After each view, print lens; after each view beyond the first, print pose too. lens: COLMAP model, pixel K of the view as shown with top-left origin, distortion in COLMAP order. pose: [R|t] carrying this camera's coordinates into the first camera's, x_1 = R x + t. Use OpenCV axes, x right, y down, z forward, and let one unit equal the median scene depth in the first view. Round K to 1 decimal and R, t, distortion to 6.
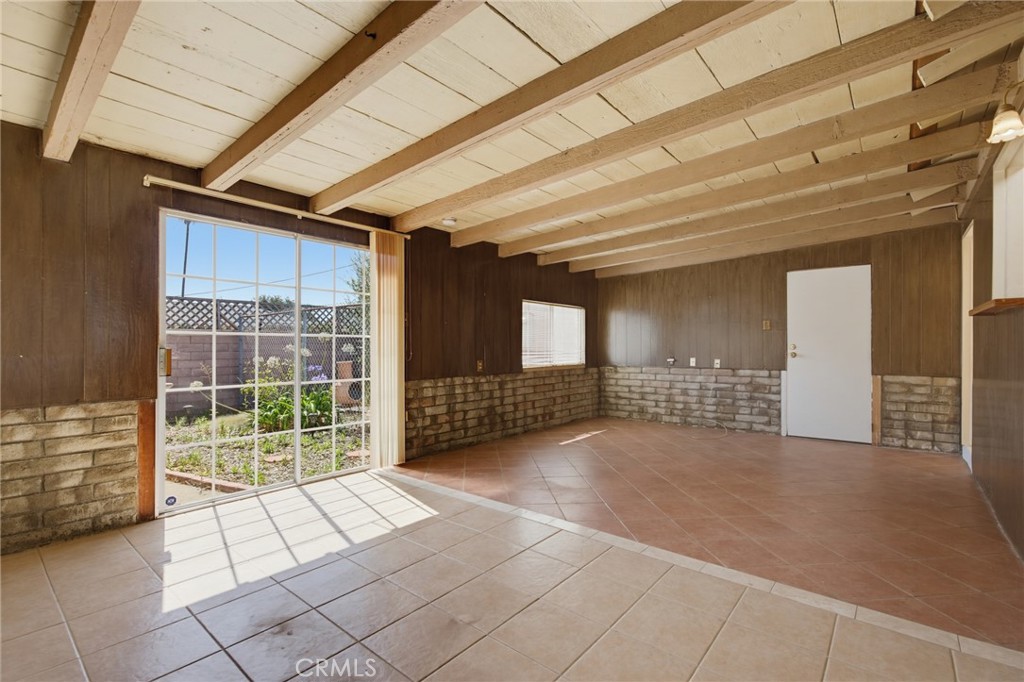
lens RADIAL K [[464.0, 0, 513.2], [0, 464.0, 346.4], [0, 0, 1]] dist [0.001208, 0.000246]
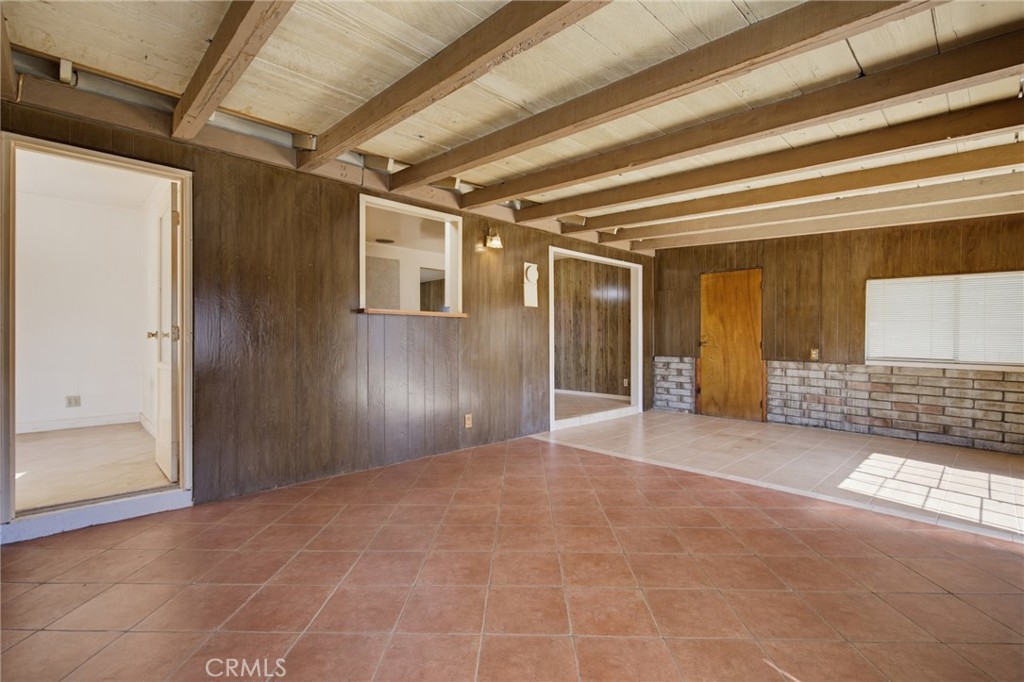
lens RADIAL K [[464.0, 0, 513.2], [0, 464.0, 346.4], [0, 0, 1]] dist [0.001208, 0.000246]
pose [[-0.994083, -0.002050, 0.108603, 0.443067], [-0.001650, 0.999992, 0.003776, 0.013710], [-0.108610, 0.003574, -0.994078, 1.960201]]
